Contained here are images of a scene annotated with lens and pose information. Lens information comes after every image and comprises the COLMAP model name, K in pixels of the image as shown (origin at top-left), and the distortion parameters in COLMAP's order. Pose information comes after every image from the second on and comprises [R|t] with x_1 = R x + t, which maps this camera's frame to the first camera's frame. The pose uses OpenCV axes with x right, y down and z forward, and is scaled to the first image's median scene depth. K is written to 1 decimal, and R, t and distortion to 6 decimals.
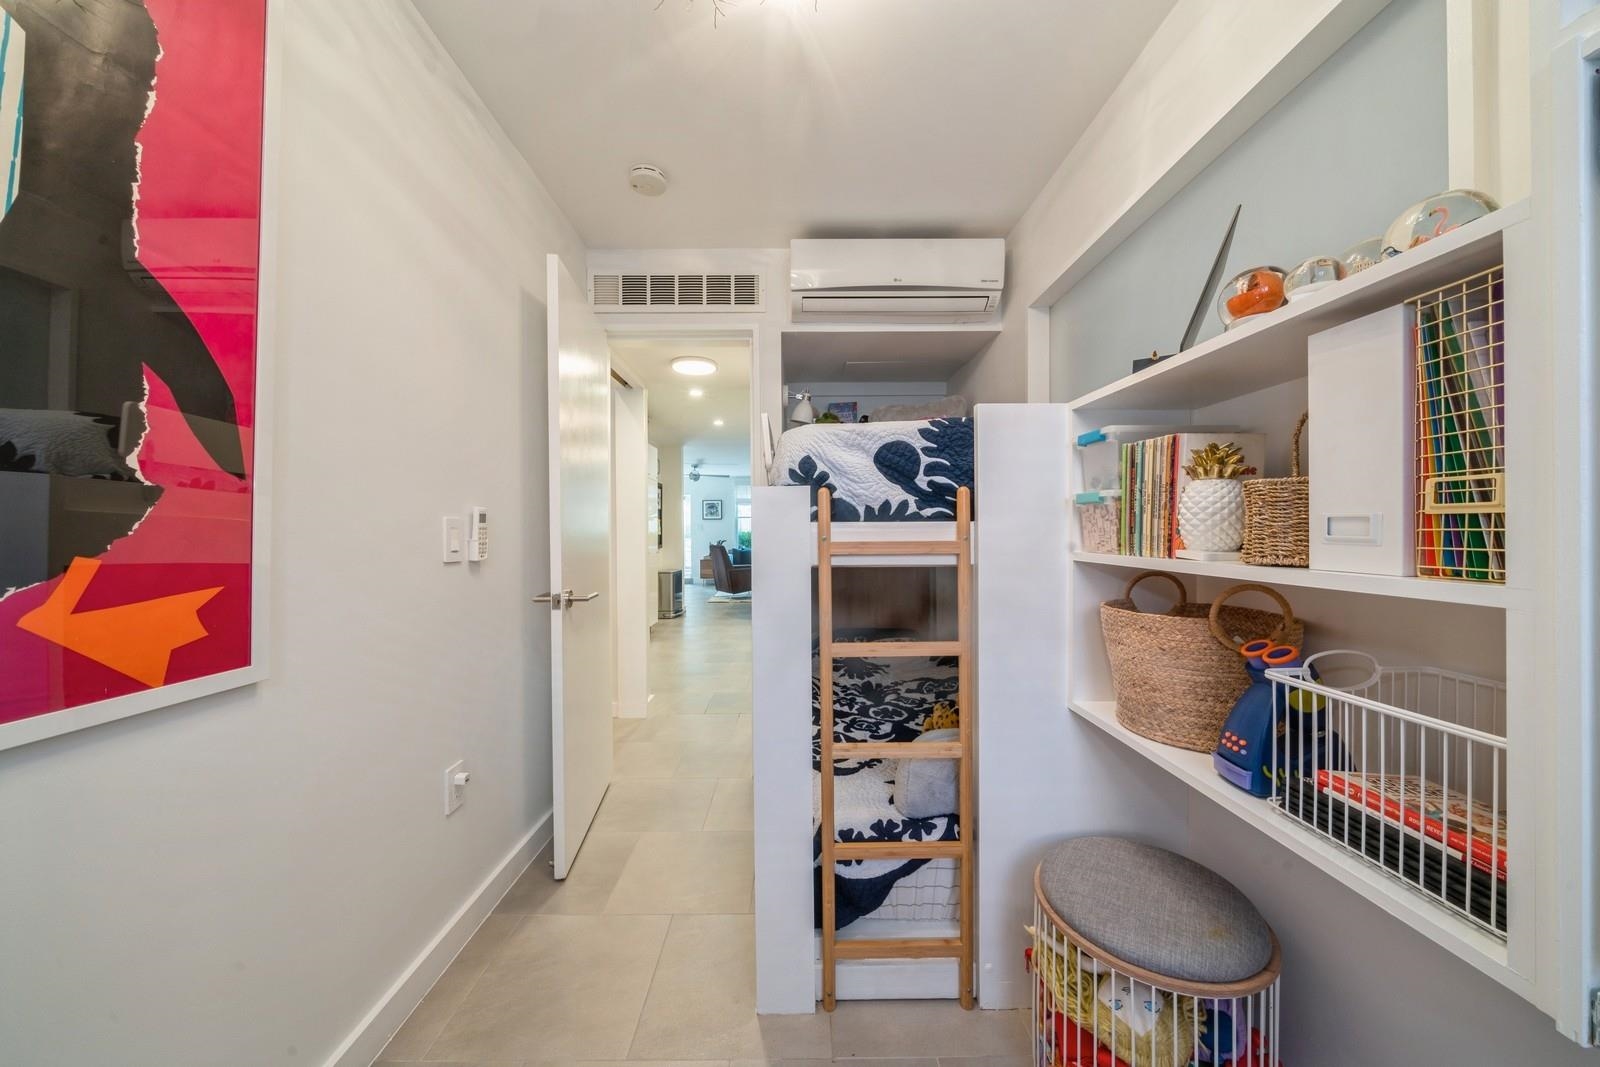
lens RADIAL K [[542.1, 0, 794.3], [0, 542.1, 533.0], [0, 0, 1]] dist [-0.009680, -0.000787]
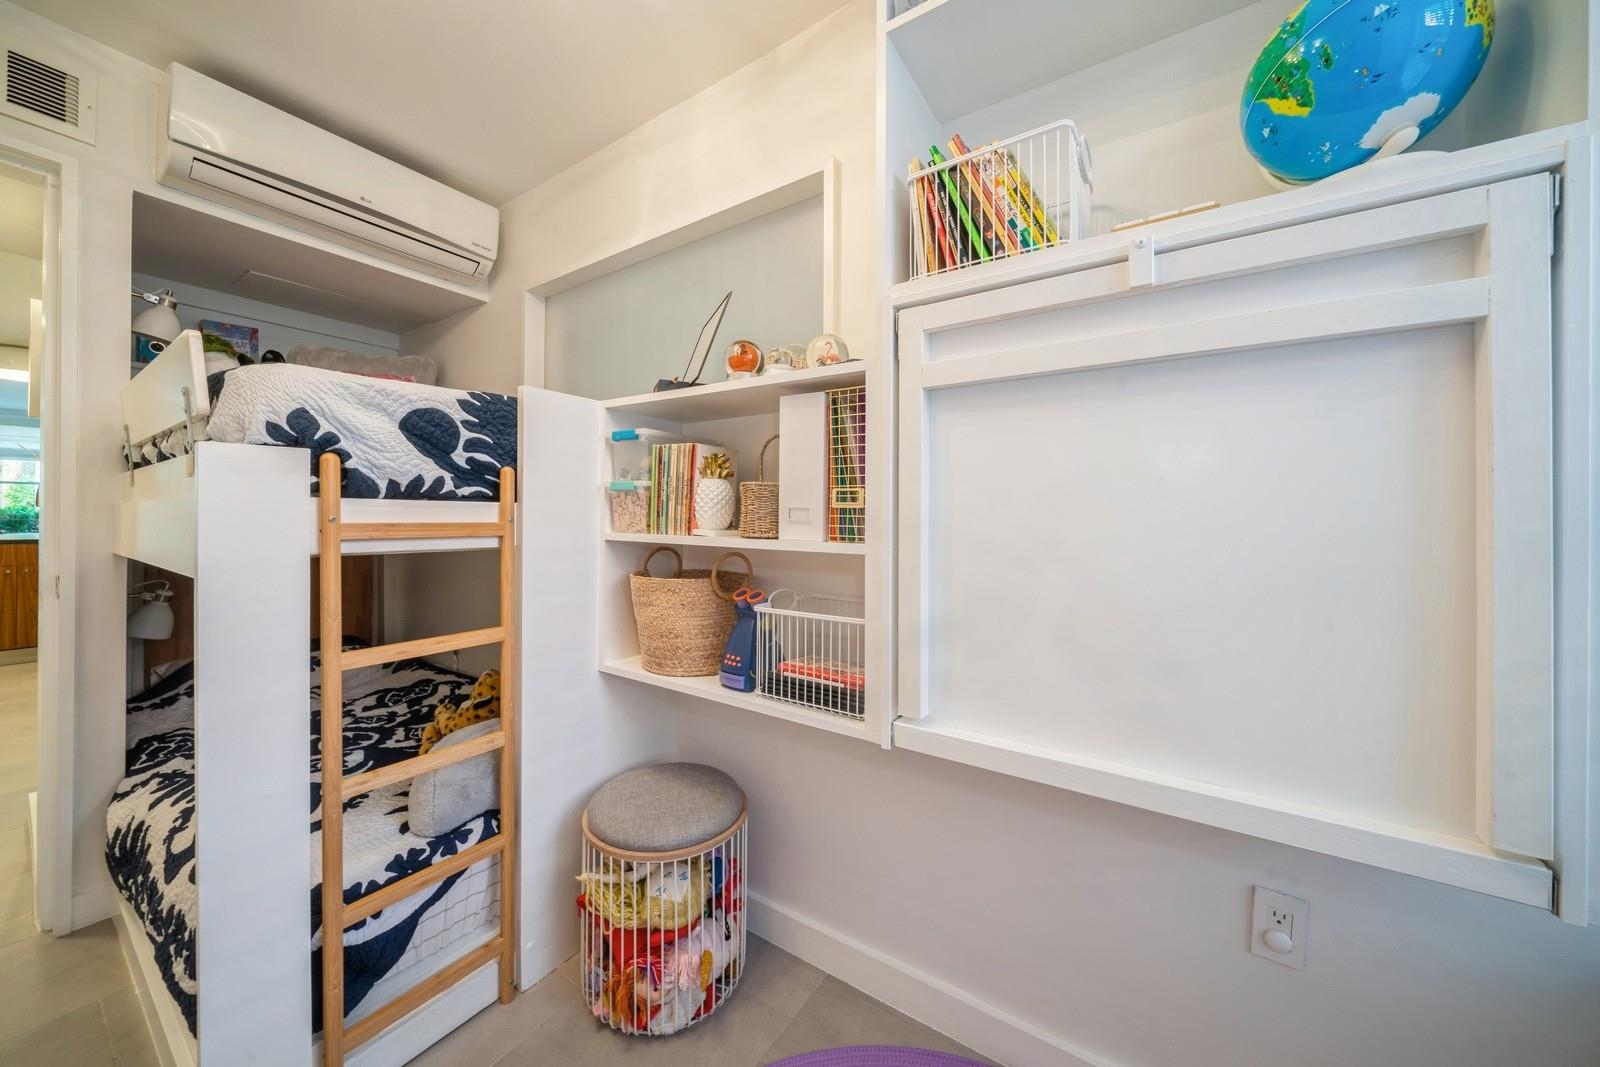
lens RADIAL K [[542.1, 0, 810.2], [0, 542.1, 512.7], [0, 0, 1]] dist [-0.009680, -0.000787]
pose [[0.552501, 0.016278, 0.833353, -0.205388], [-0.010845, 0.999865, -0.012340, 0.002962], [-0.833442, -0.002220, 0.552603, 0.007982]]
